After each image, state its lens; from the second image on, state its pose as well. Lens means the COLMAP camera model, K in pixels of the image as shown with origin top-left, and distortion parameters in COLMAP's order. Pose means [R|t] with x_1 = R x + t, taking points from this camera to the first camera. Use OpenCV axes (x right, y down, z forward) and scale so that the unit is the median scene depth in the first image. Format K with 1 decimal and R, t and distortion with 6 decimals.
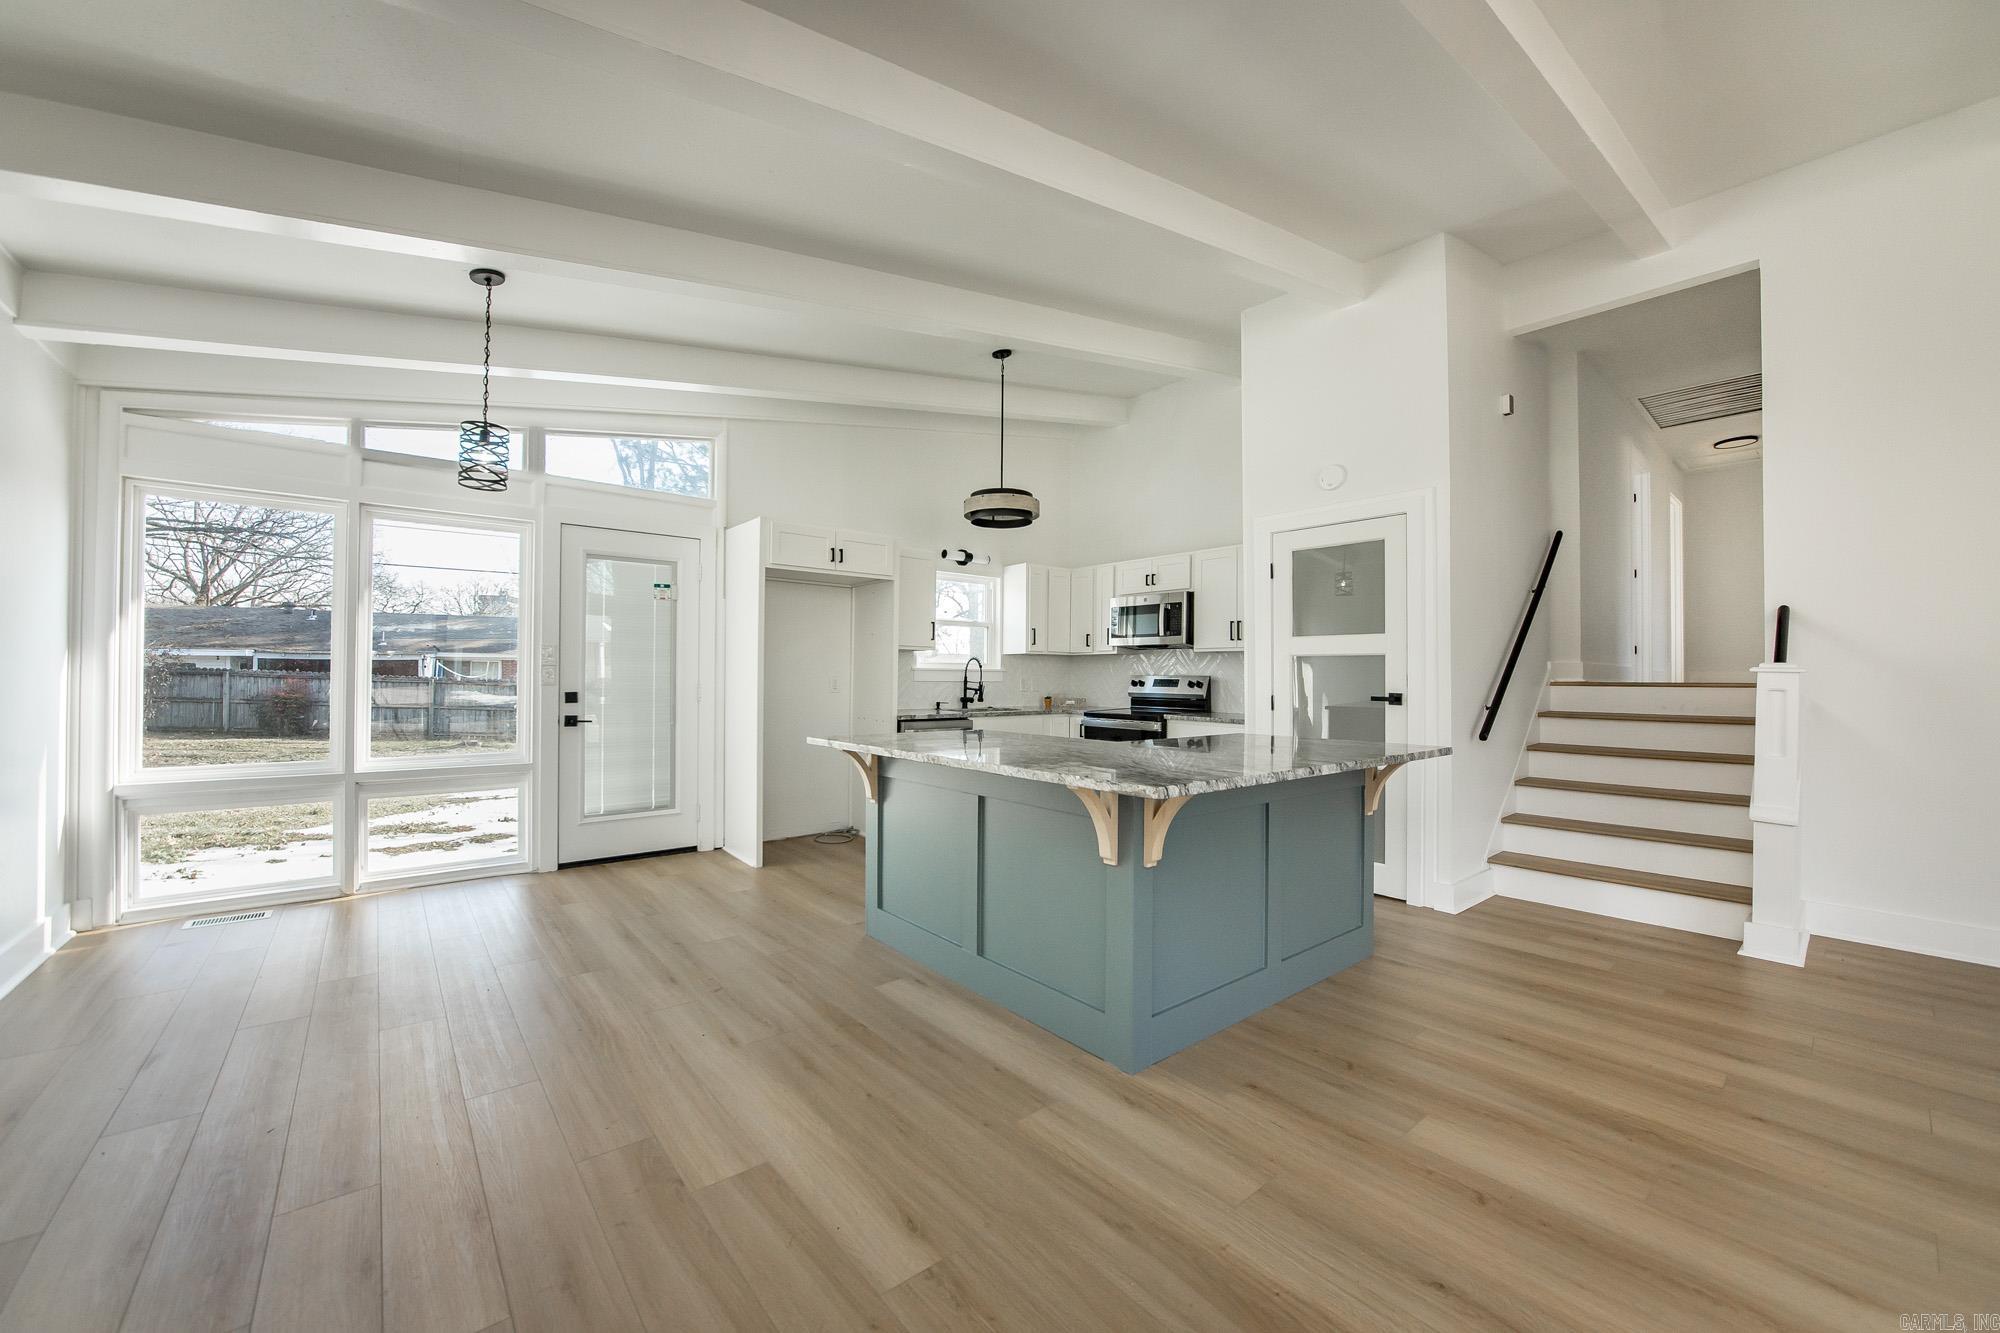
lens RADIAL K [[756.2, 0, 993.8], [0, 756.2, 672.1], [0, 0, 1]] dist [-0.022355, -0.000182]
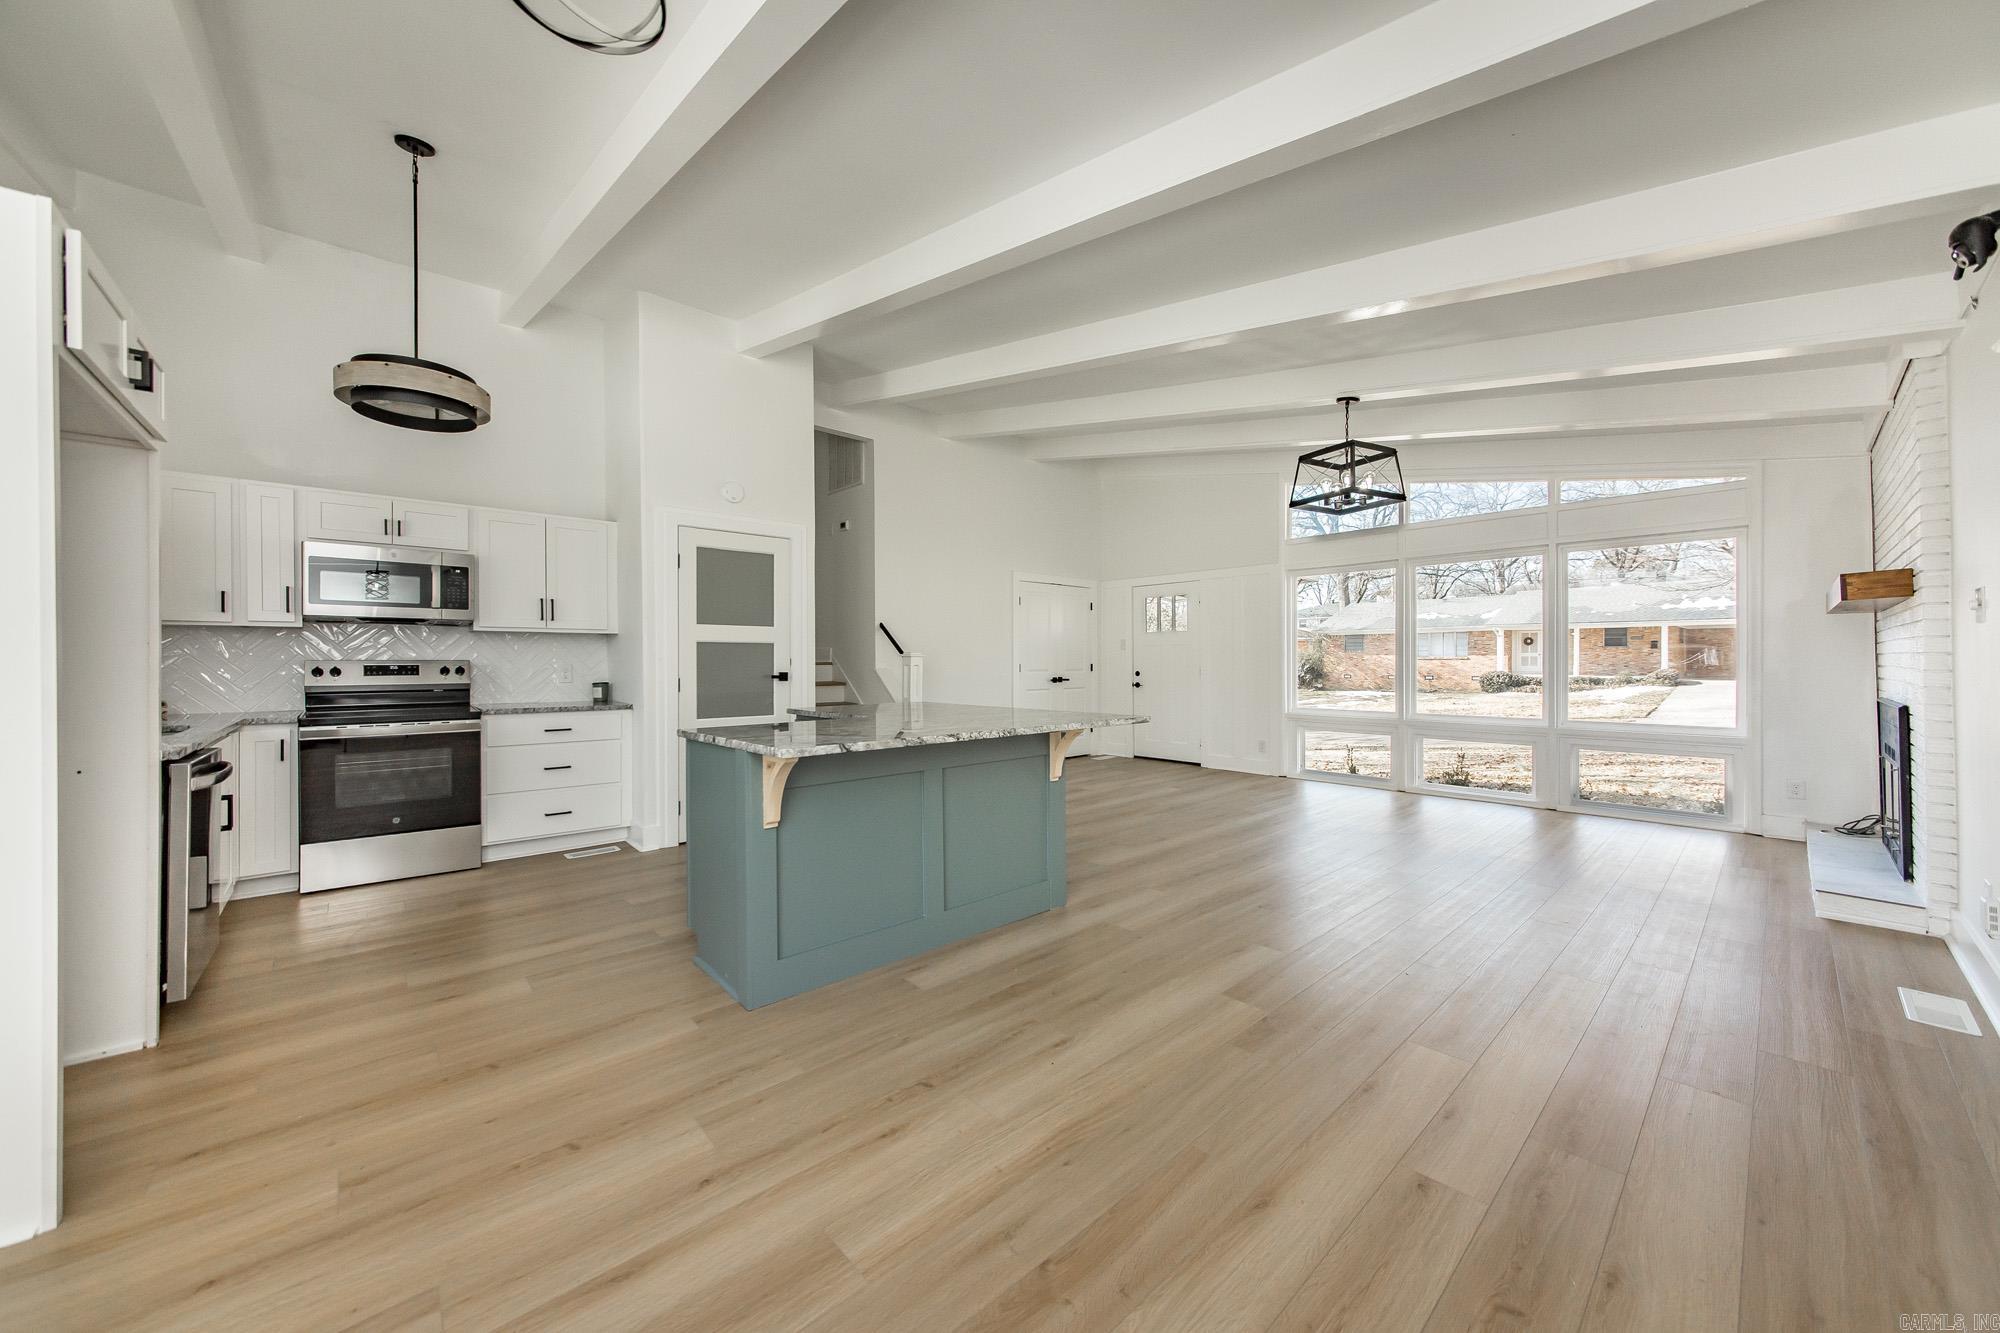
lens RADIAL K [[714.8, 0, 1000.0], [0, 714.8, 666.5], [0, 0, 1]] dist [-0.003162, 0.000001]
pose [[-0.042899, -0.015413, 0.998961, -0.607978], [-0.004416, 0.999874, 0.015237, -0.002625], [-0.999070, -0.003758, -0.042962, 0.542761]]
